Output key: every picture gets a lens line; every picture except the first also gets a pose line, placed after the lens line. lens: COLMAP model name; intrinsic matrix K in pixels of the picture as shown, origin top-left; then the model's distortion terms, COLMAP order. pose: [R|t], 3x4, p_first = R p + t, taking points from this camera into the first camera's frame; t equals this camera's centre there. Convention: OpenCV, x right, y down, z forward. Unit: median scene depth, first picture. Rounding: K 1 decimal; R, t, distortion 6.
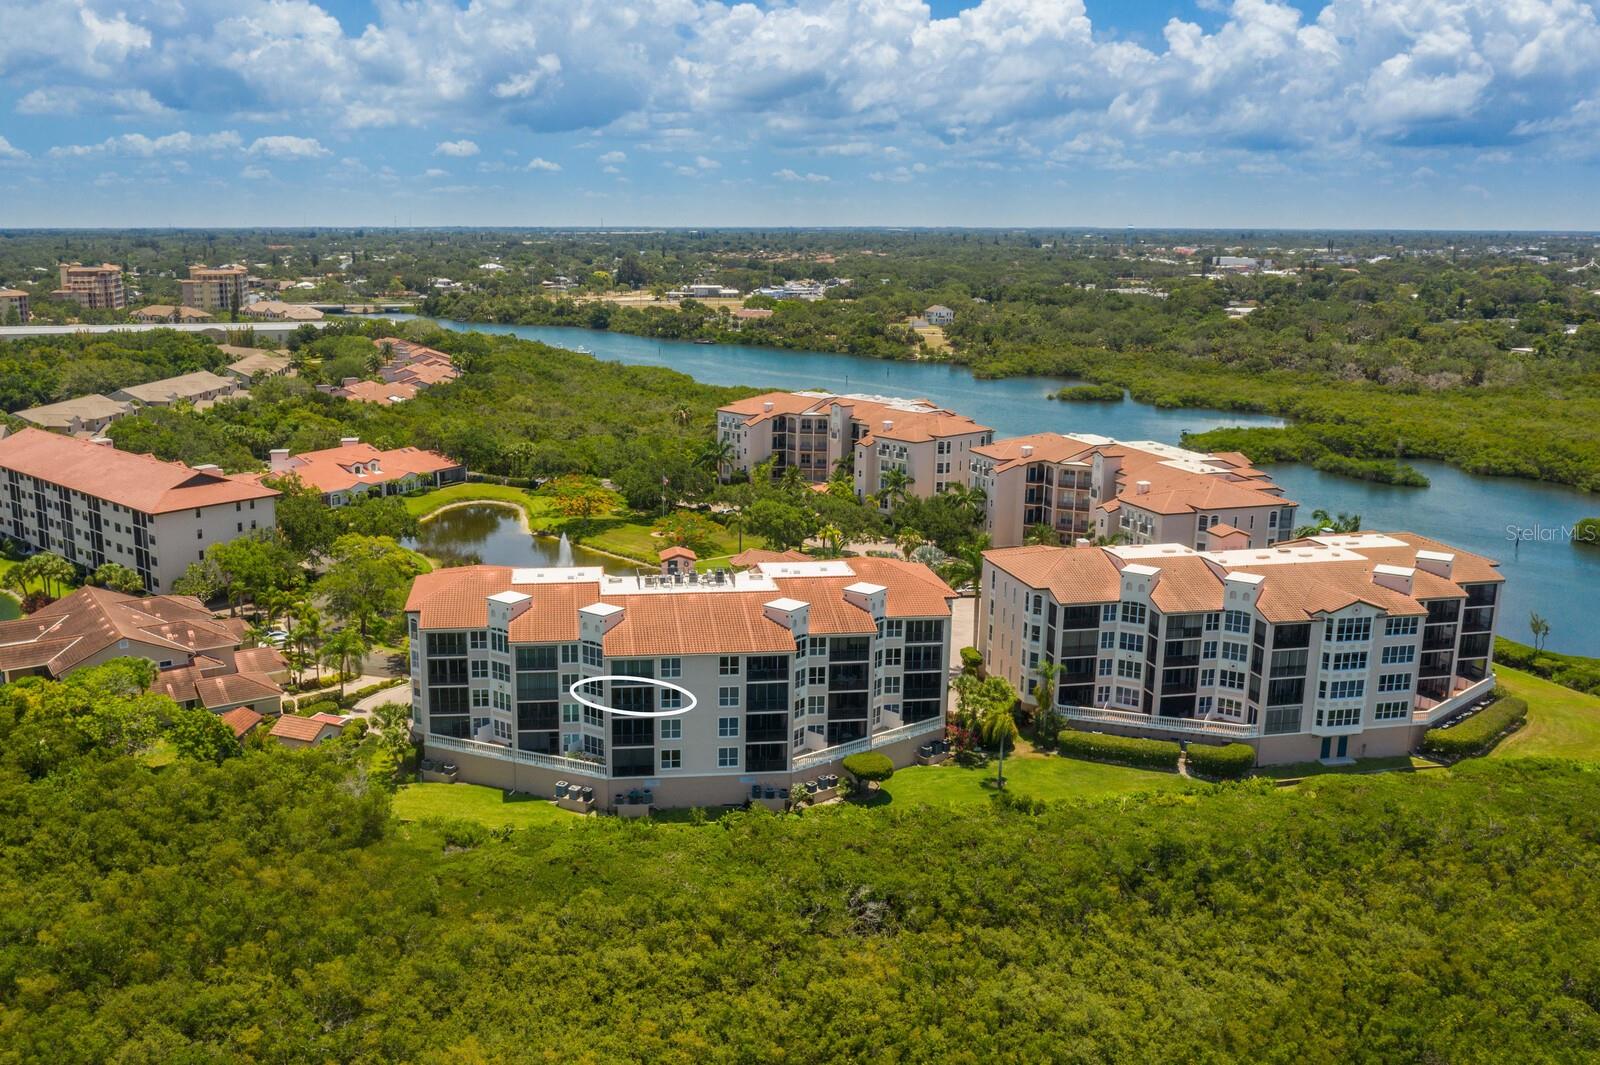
lens RADIAL K [[1364.4, 0, 800.0], [0, 1364.4, 532.5], [0, 0, 1]] dist [-0.045791, 0.008204]
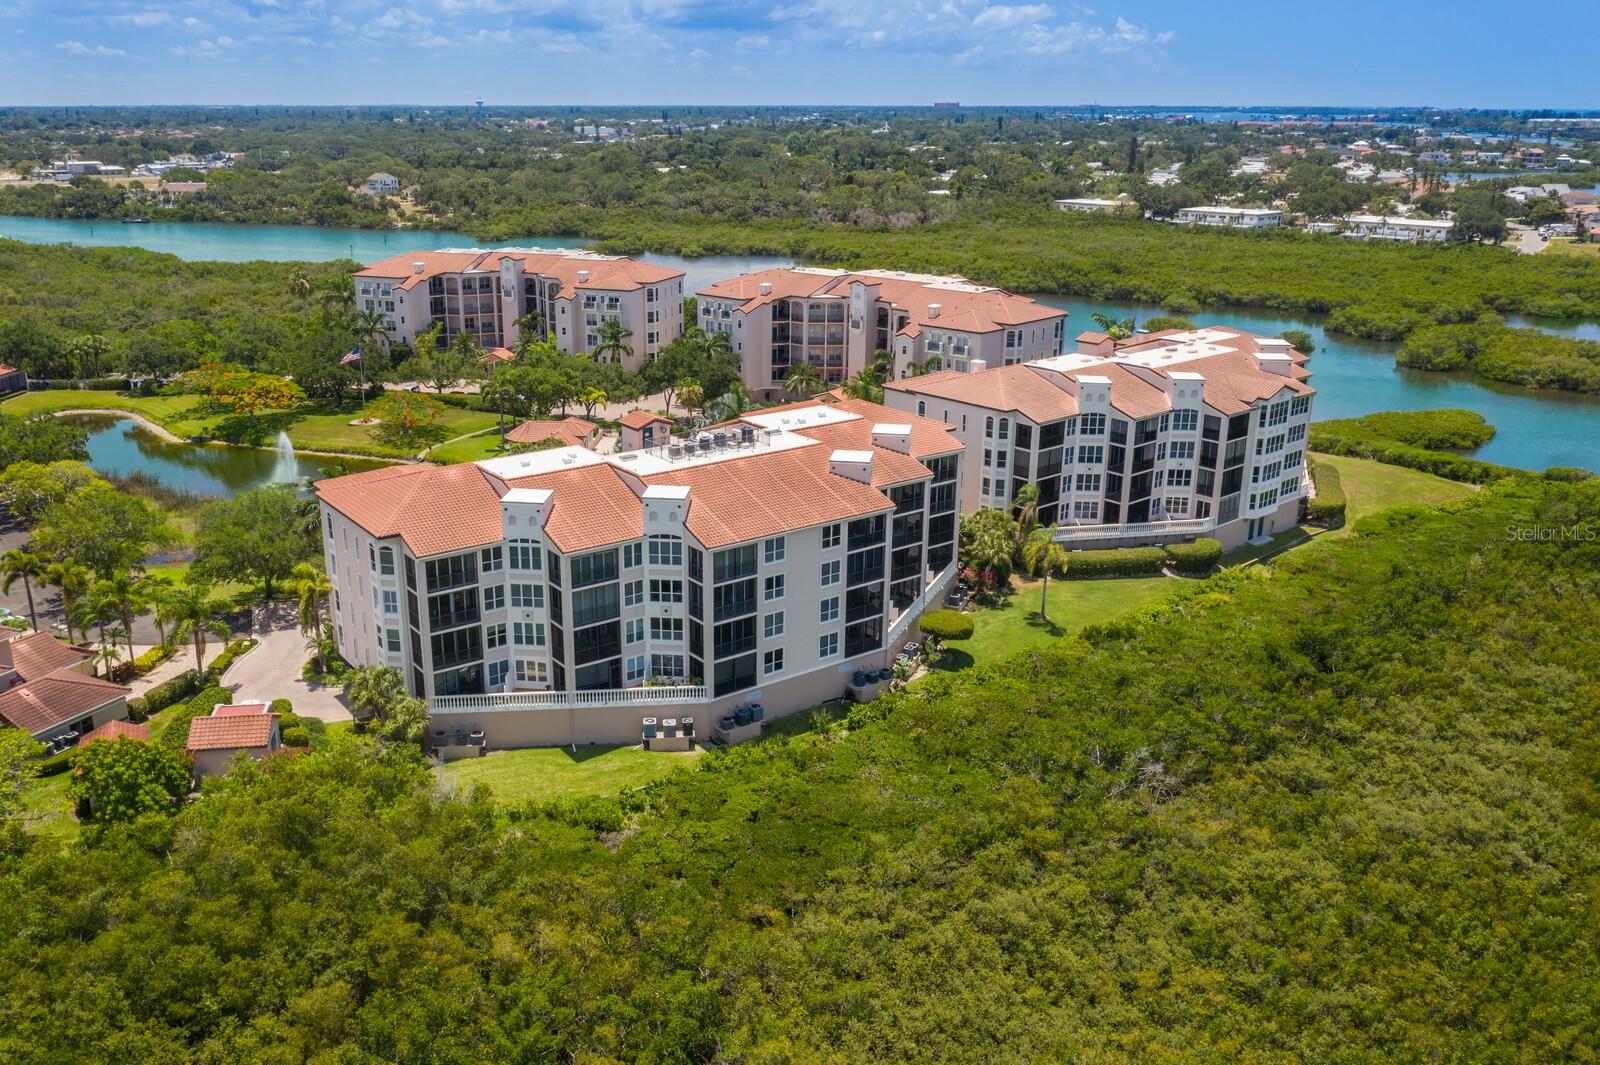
lens RADIAL K [[1273.7, 0, 798.2], [0, 1273.7, 503.6], [0, 0, 1]] dist [-0.012218, 0.002312]
pose [[0.876572, -0.146963, 0.458284, -0.375166], [0.109415, 0.988155, 0.107601, -0.006500], [-0.468668, -0.044177, 0.882269, 0.292378]]
